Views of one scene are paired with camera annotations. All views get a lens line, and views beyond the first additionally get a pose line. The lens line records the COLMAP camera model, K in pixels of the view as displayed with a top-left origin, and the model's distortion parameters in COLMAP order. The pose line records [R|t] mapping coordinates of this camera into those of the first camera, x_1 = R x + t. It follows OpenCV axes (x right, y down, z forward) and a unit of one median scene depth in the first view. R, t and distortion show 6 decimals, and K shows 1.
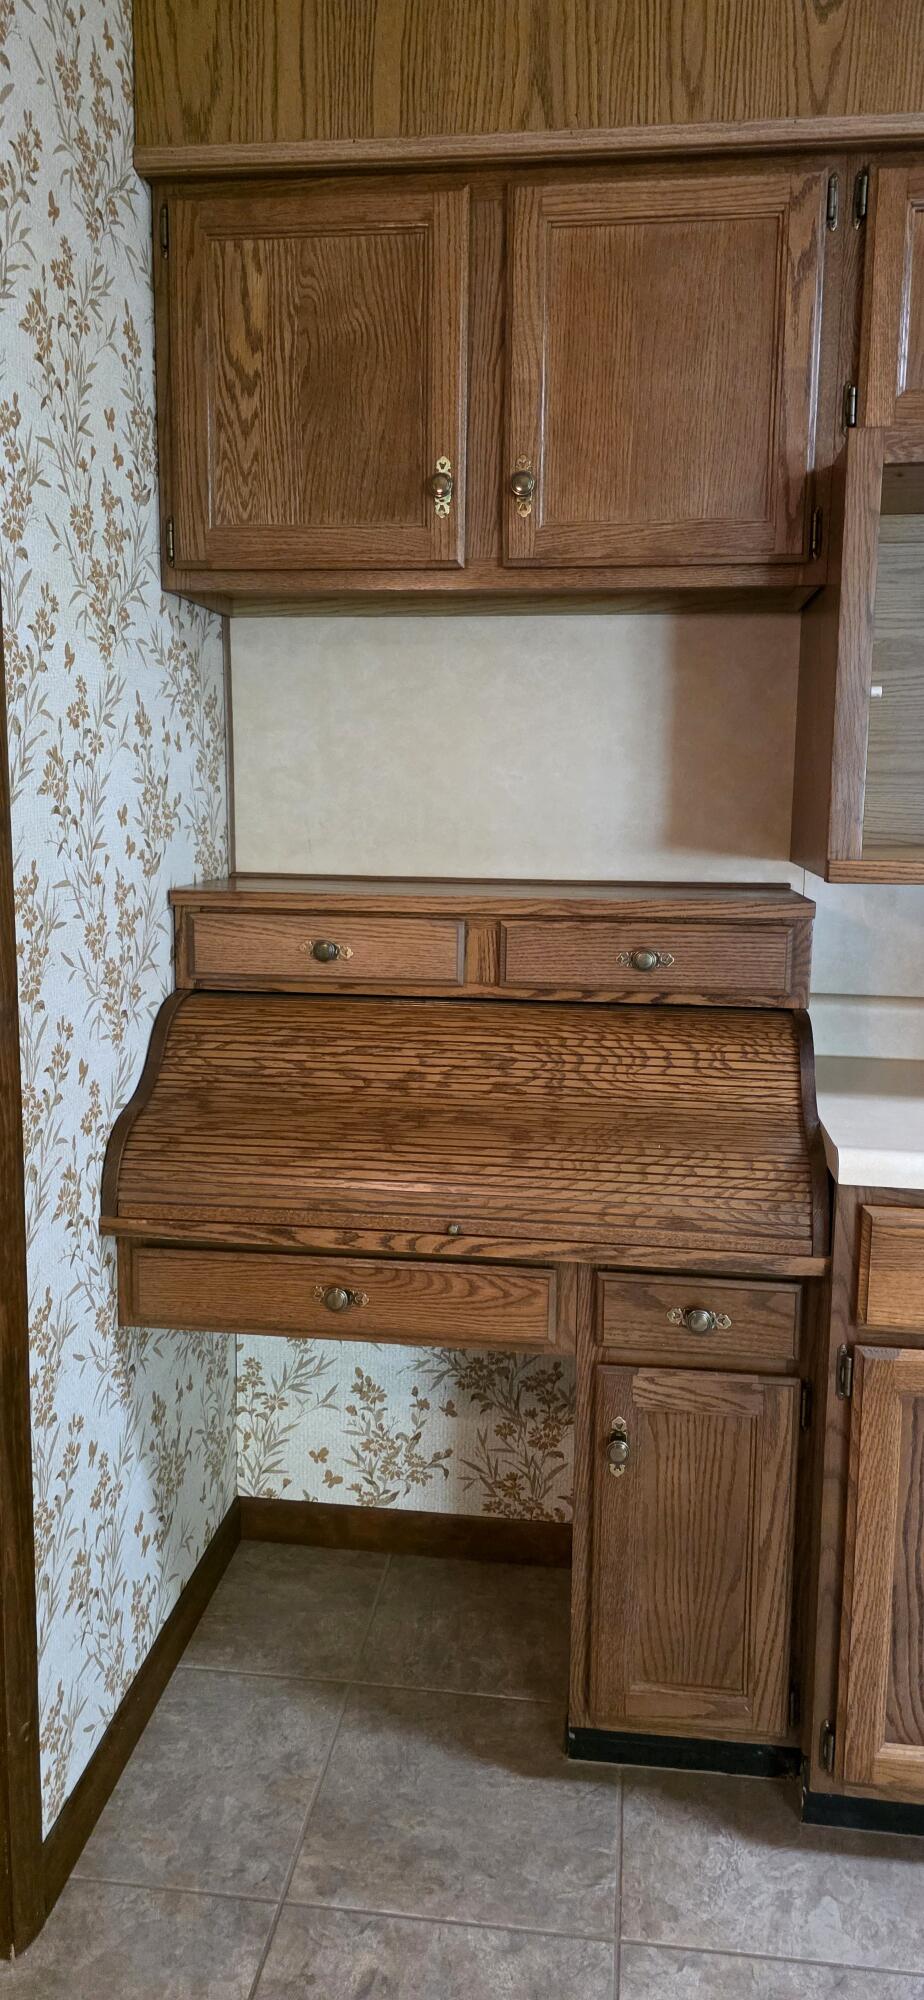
lens RADIAL K [[1342.7, 0, 469.8], [0, 1342.7, 970.9], [0, 0, 1]] dist [0.060483, -0.047673]
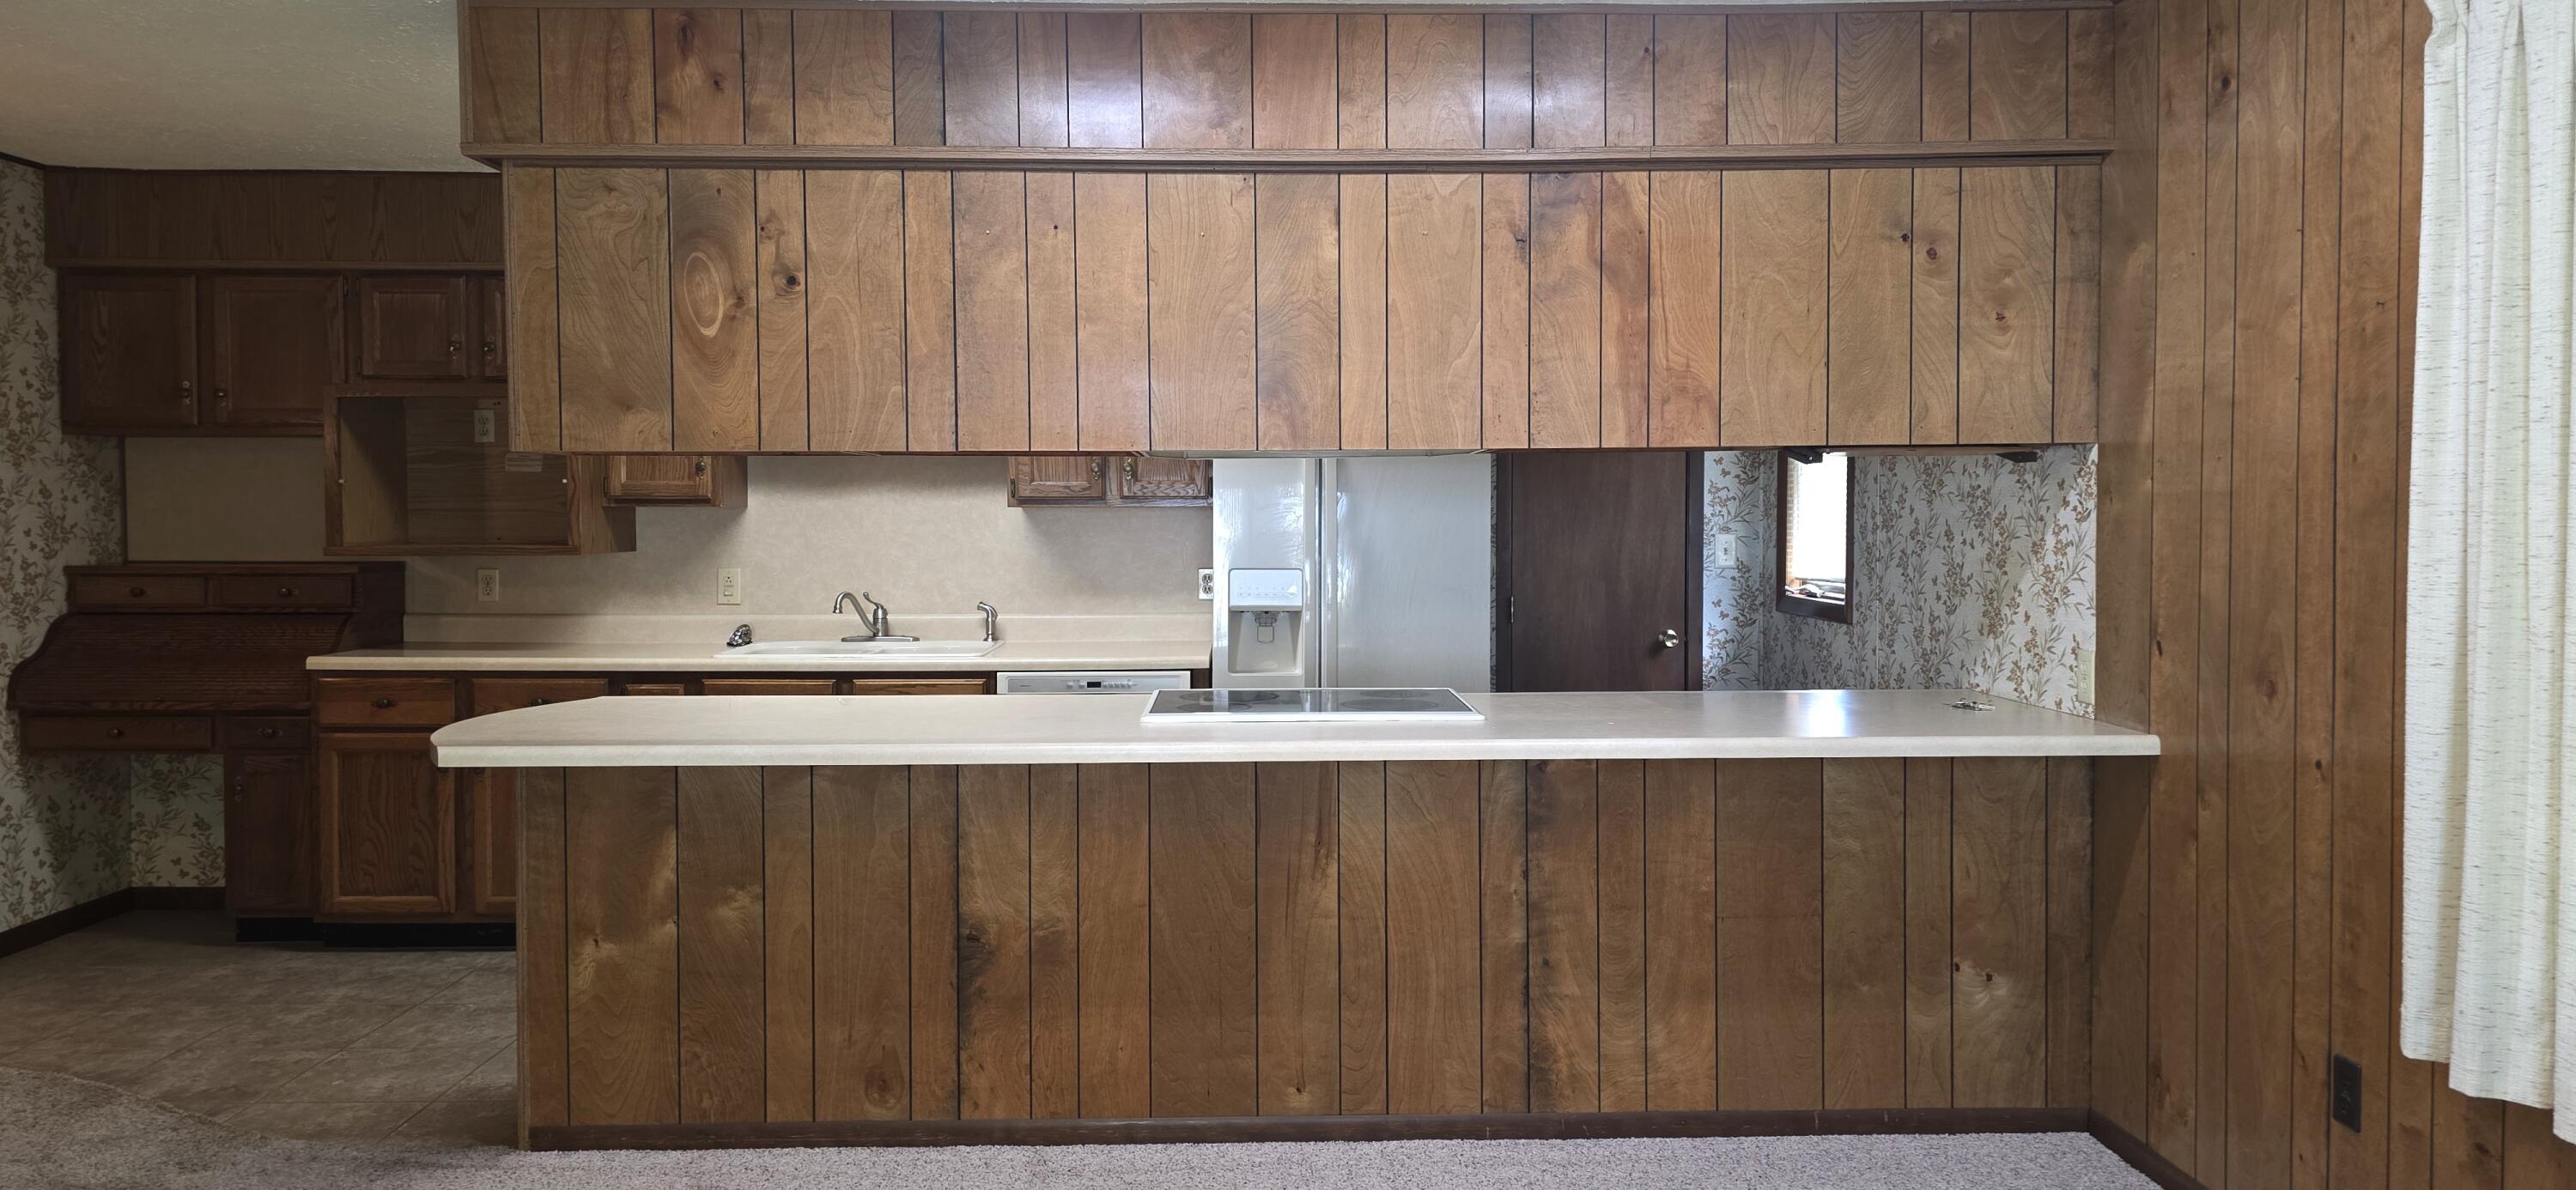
lens RADIAL K [[1729.4, 0, 1276.1], [0, 1729.4, 564.4], [0, 0, 1]] dist [0.060483, -0.047673]
pose [[0.989807, -0.014872, 0.141639, 1.445594], [0.028727, 0.994939, -0.096283, 0.294233], [-0.139490, 0.099370, 0.985225, -2.294515]]
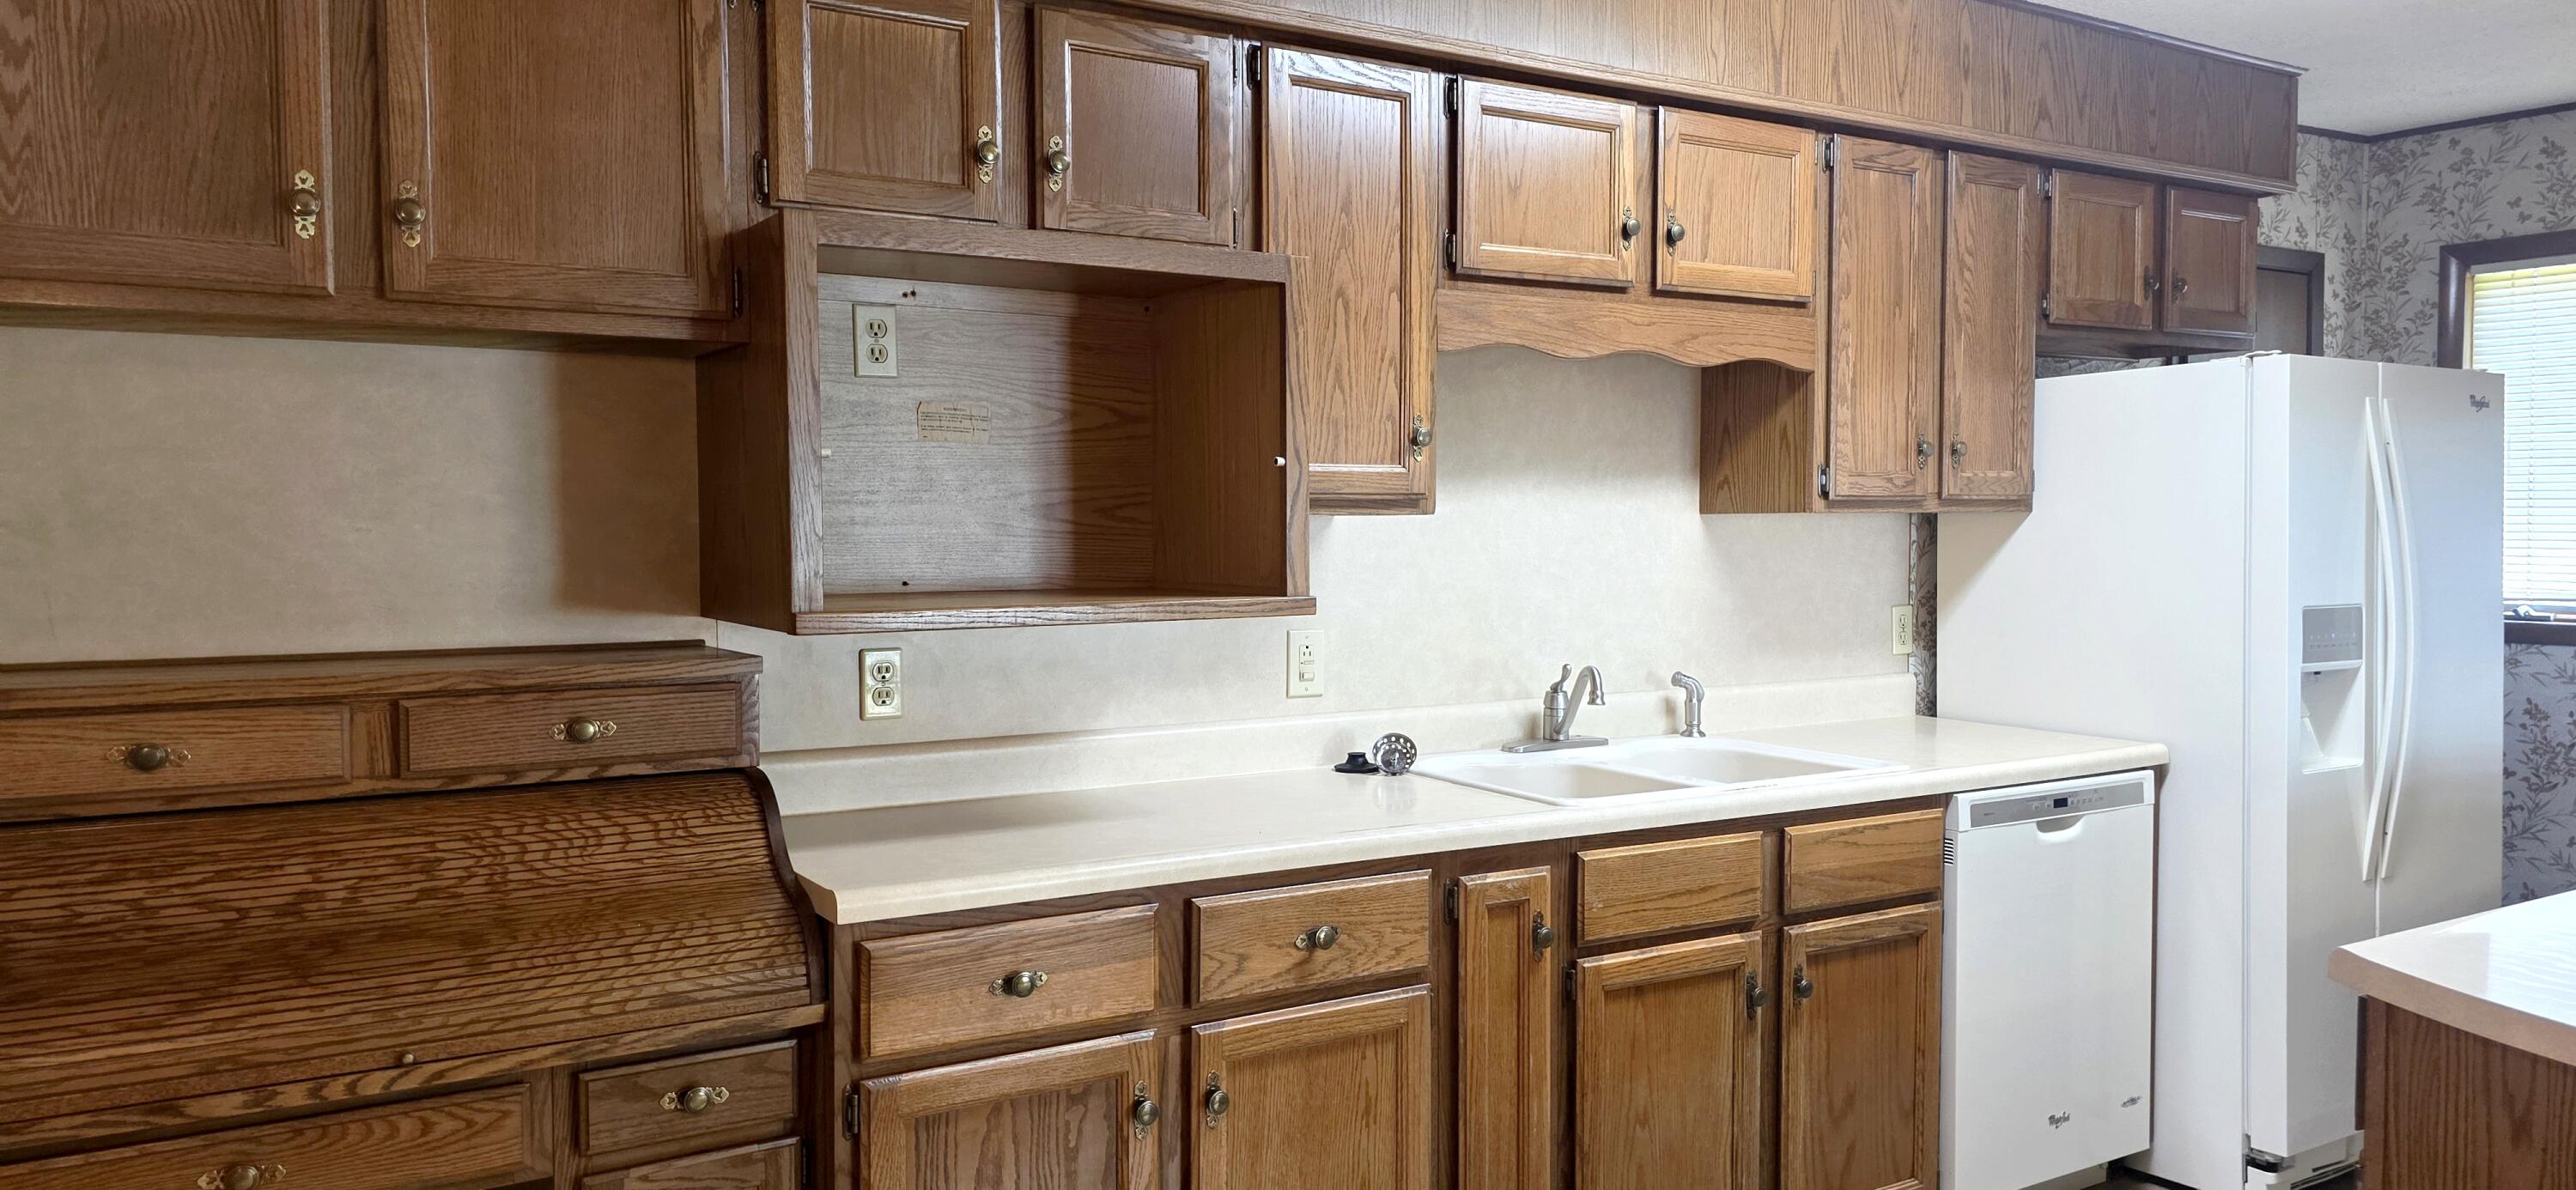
lens RADIAL K [[1729.4, 0, 1283.9], [0, 1729.4, 610.1], [0, 0, 1]] dist [0.060483, -0.047673]
pose [[0.776233, -0.044195, 0.628896, -0.253169], [0.092155, 0.994779, -0.043838, 0.006126], [-0.623675, 0.091984, 0.776253, -0.236819]]
